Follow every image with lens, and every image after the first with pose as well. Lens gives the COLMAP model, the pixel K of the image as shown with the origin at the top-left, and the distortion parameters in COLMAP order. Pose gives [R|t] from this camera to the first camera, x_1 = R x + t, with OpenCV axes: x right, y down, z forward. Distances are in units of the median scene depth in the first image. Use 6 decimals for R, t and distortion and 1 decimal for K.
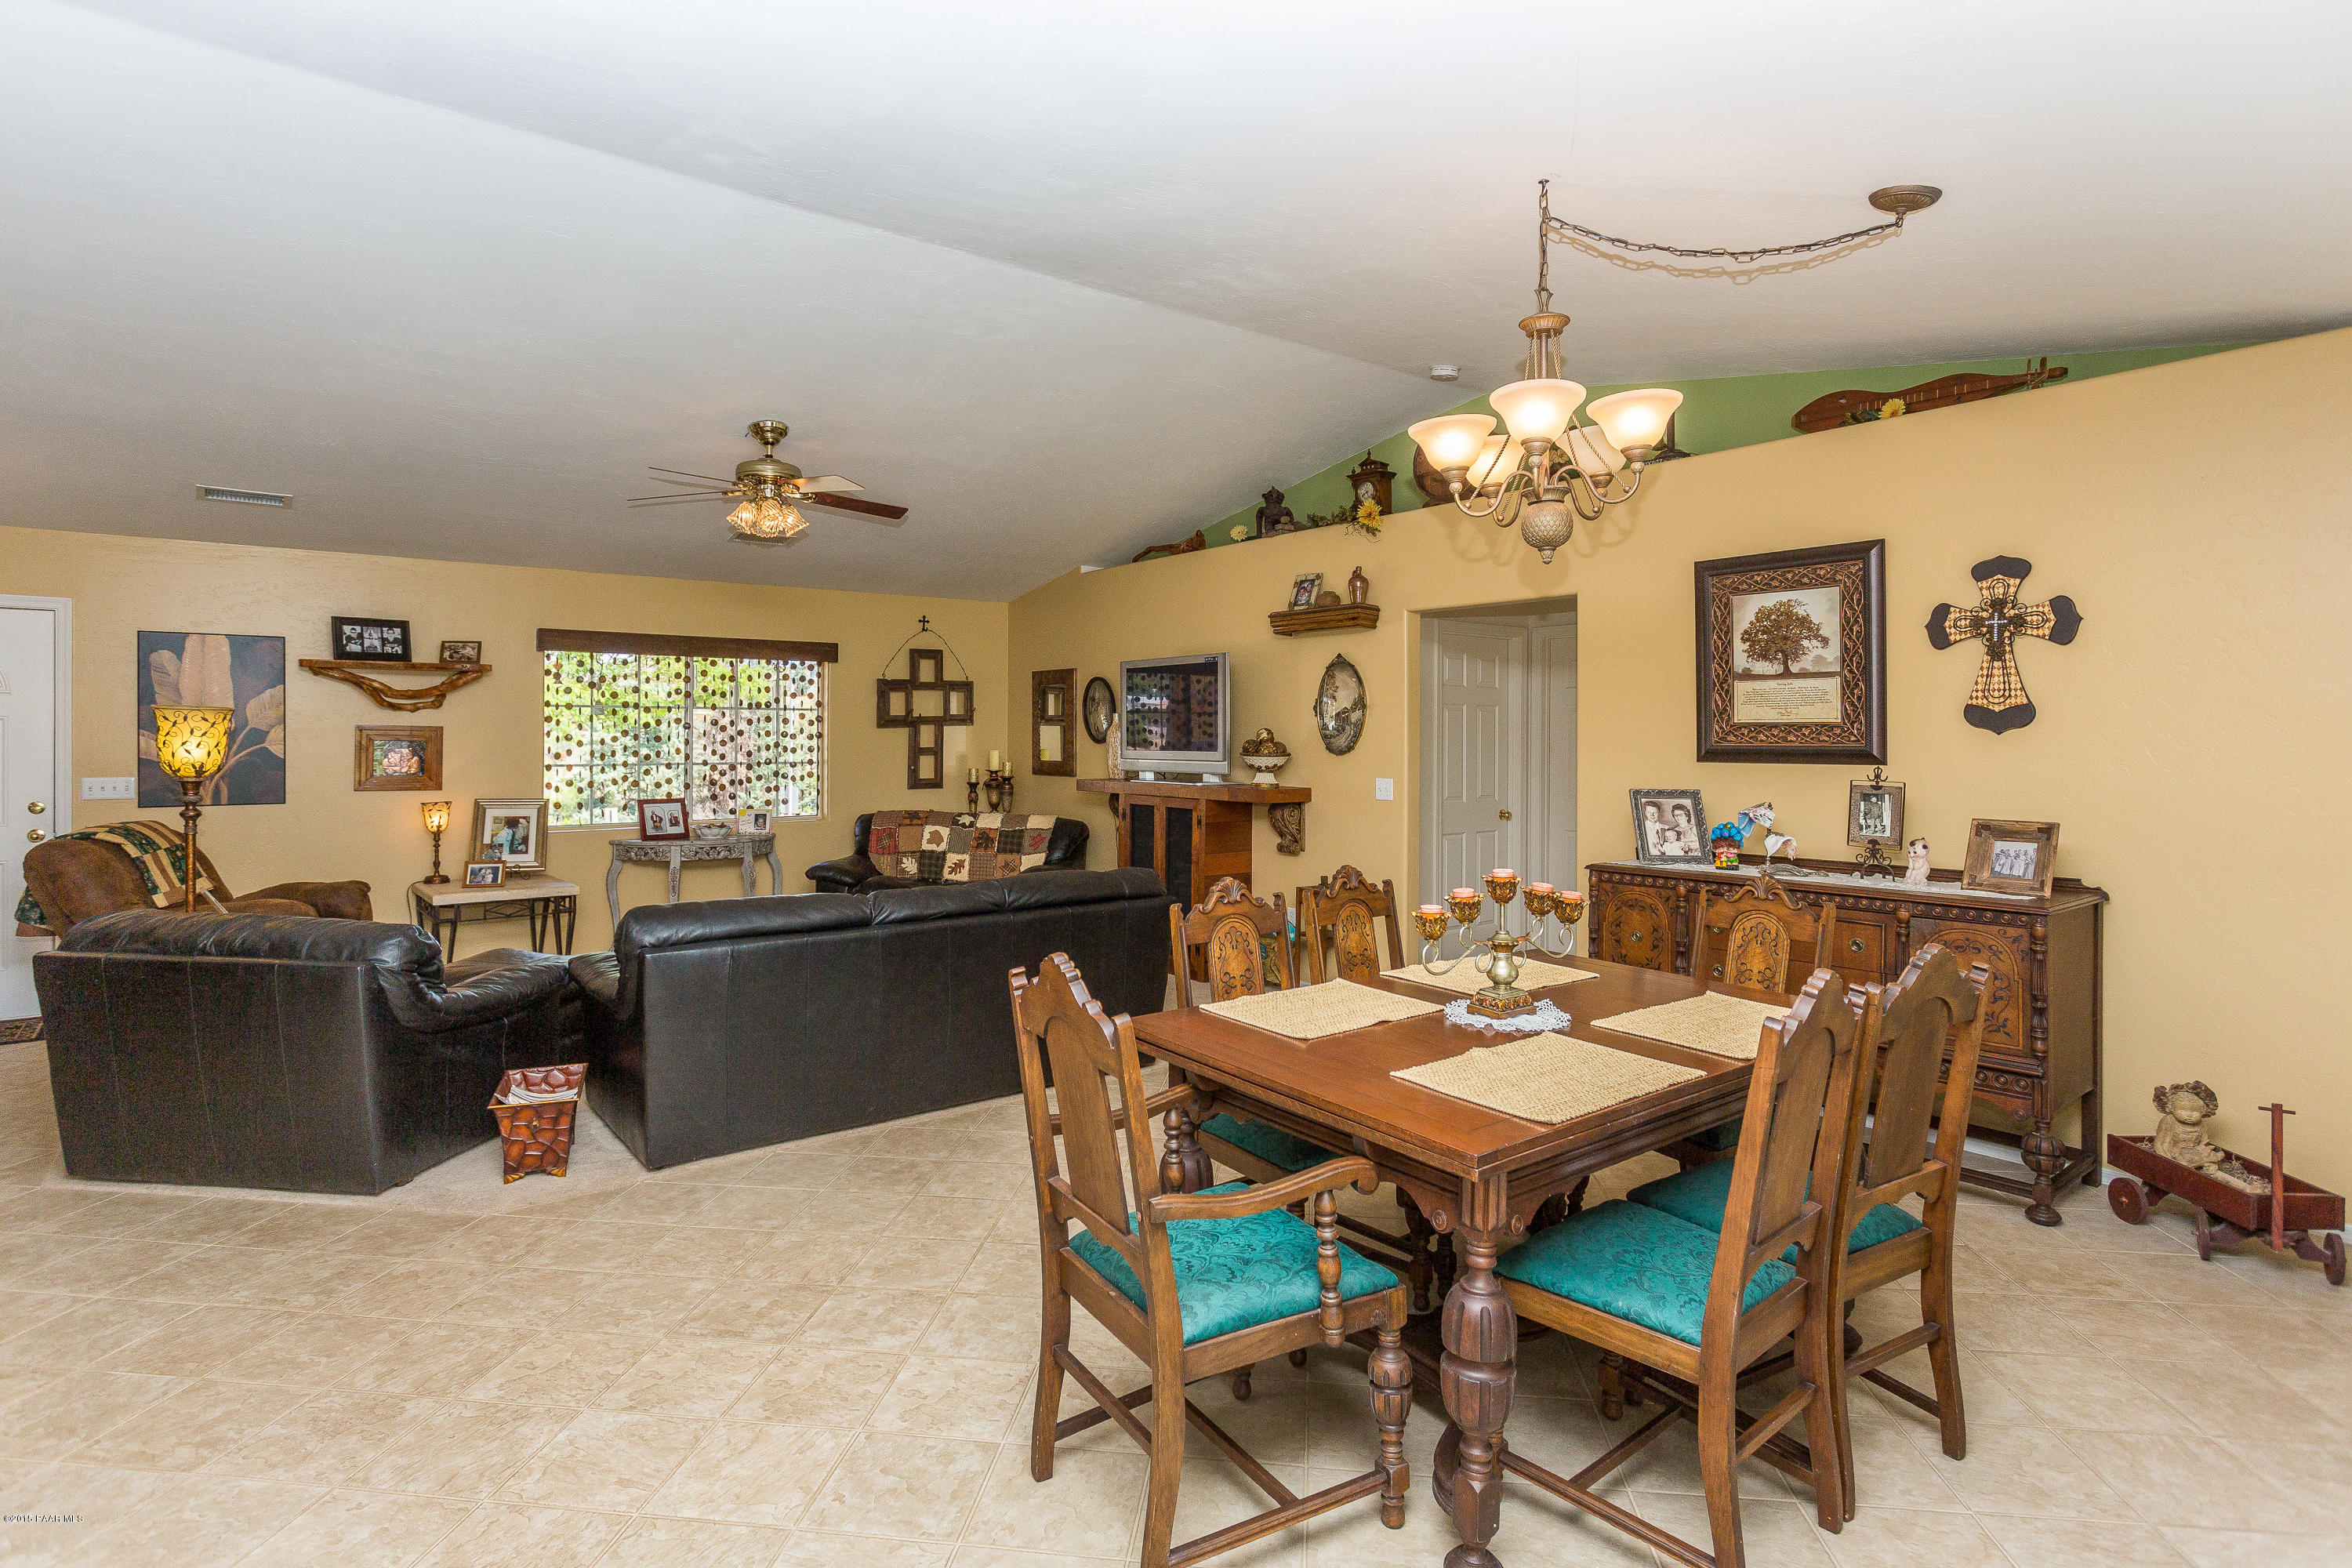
lens RADIAL K [[1264.0, 0, 1184.8], [0, 1264.0, 725.9], [0, 0, 1]] dist [0.000965, -0.001078]
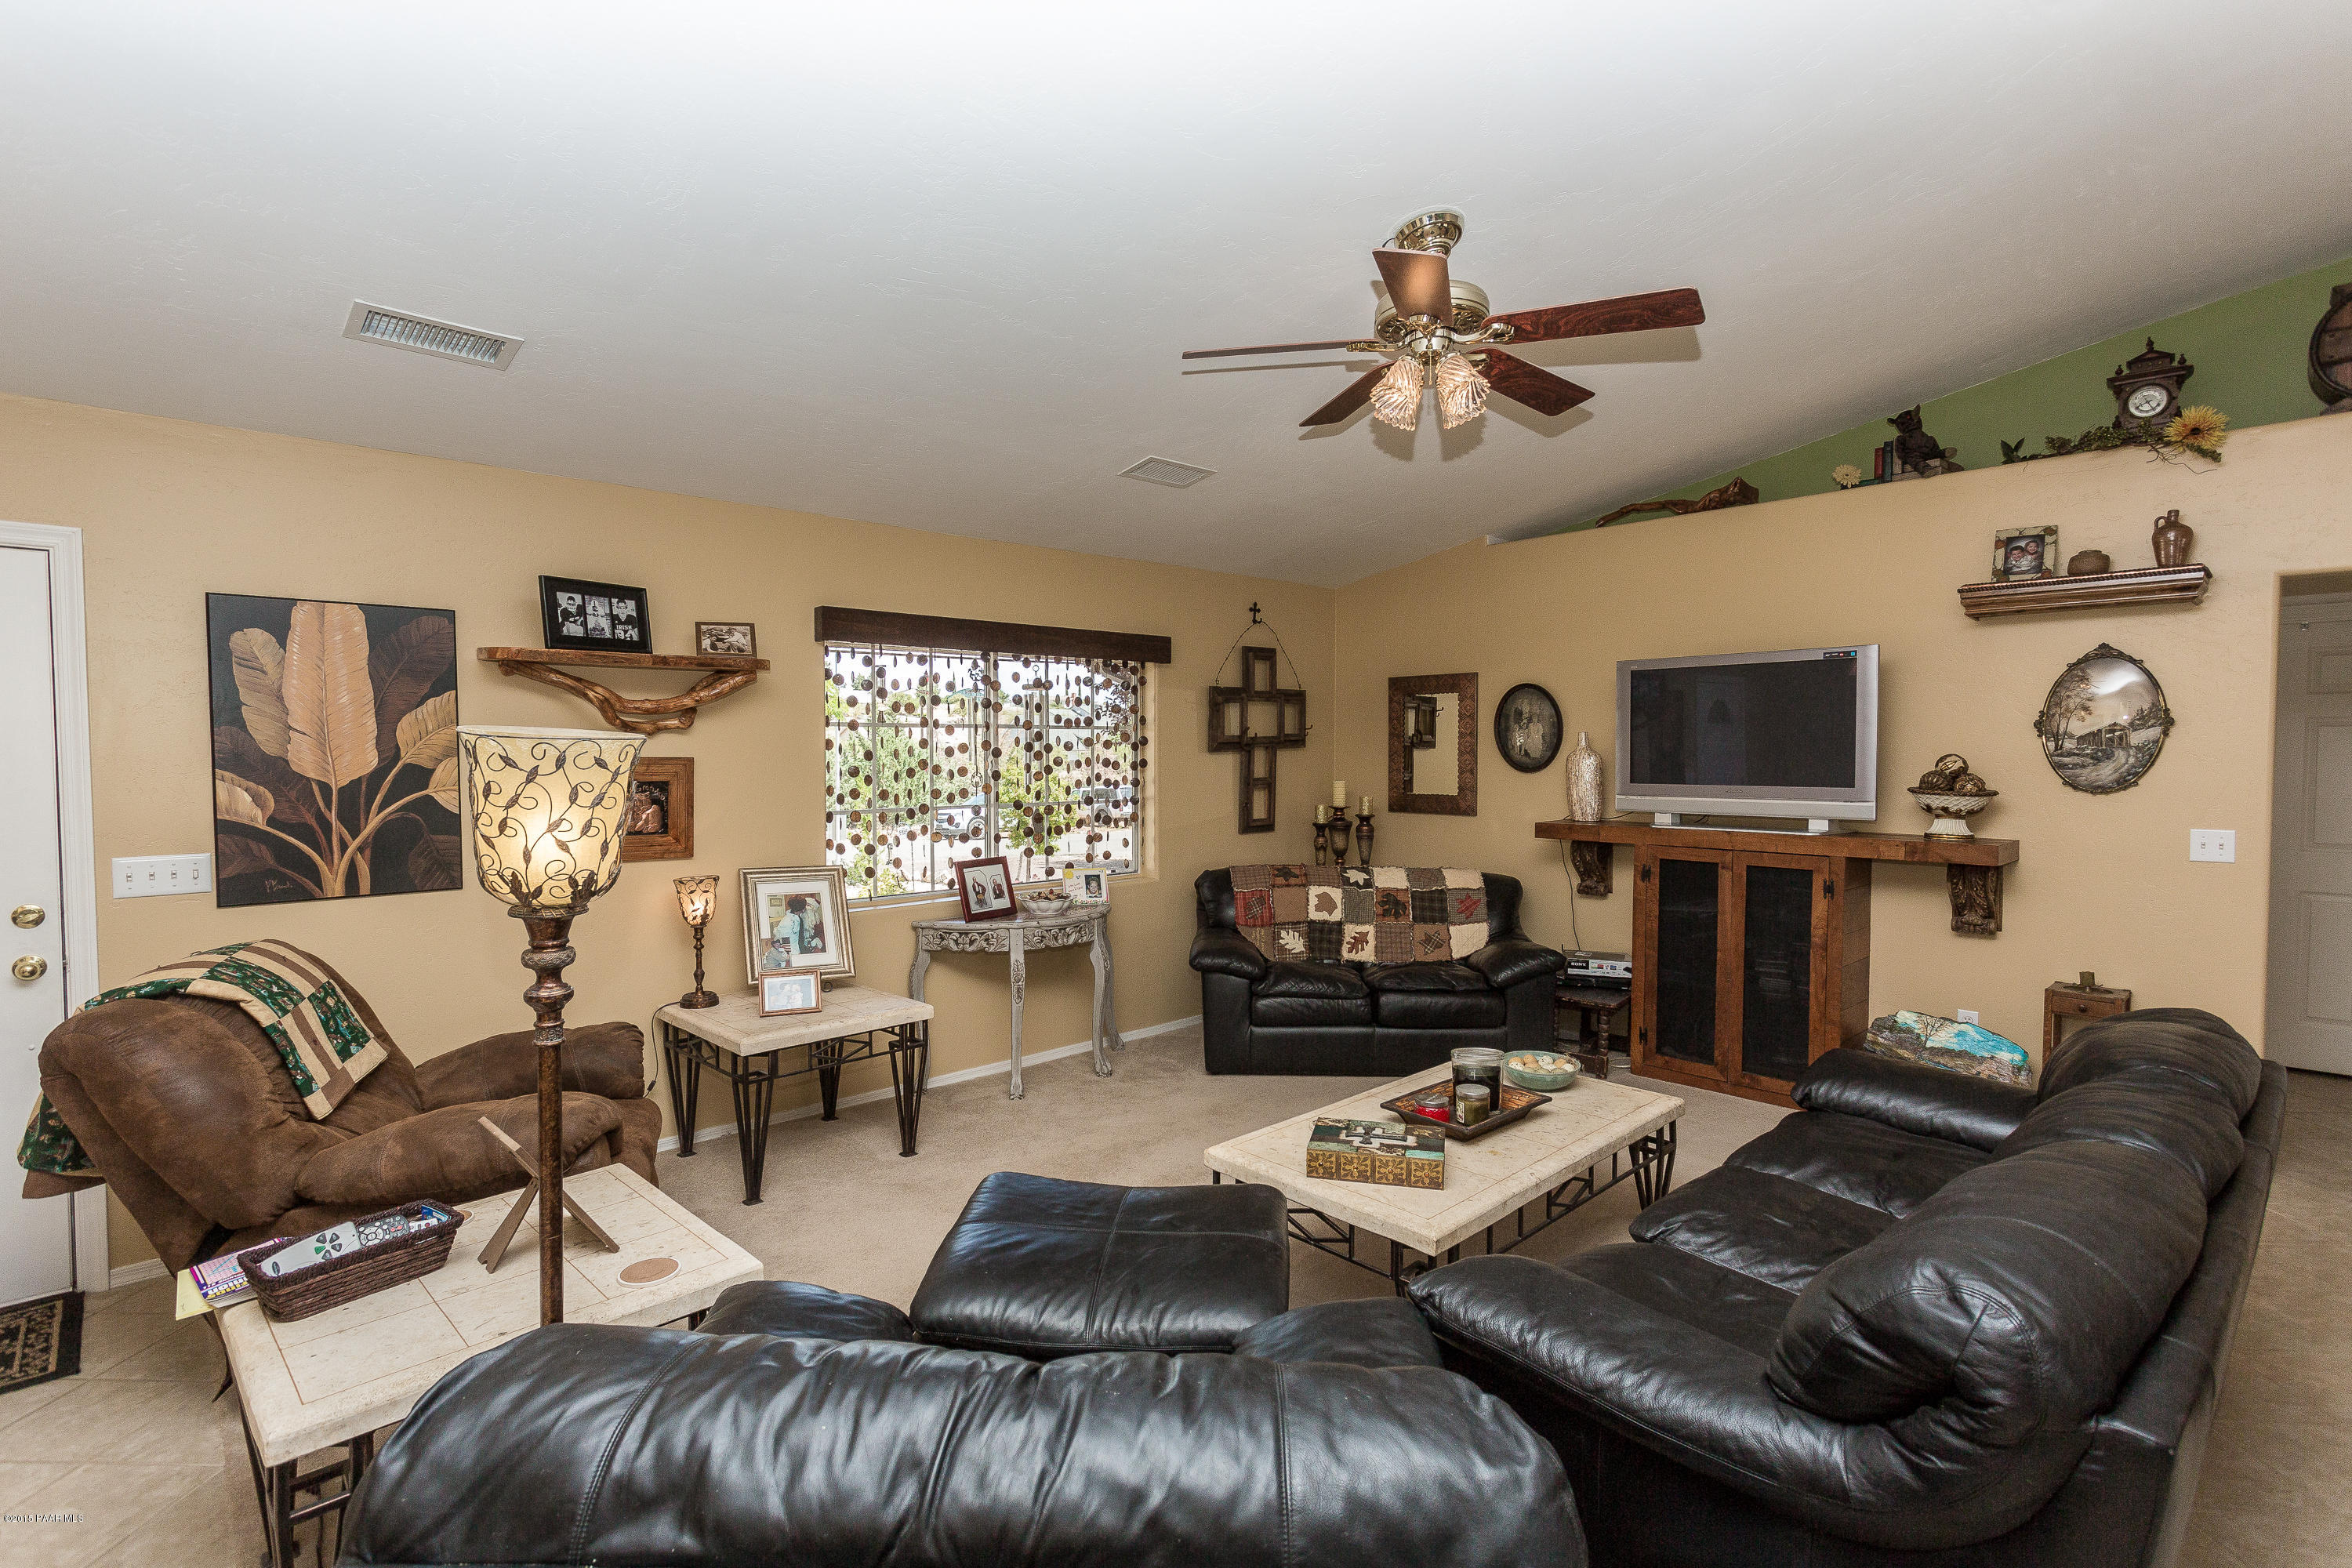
lens RADIAL K [[1159.0, 0, 1176.0], [0, 1159.0, 784.0], [0, 0, 1]] dist [0.004632, 0.000740]
pose [[0.995443, -0.008053, 0.095016, -0.397551], [0.004424, 0.999255, 0.038350, -0.007545], [-0.095254, -0.037755, 0.994737, 0.392084]]
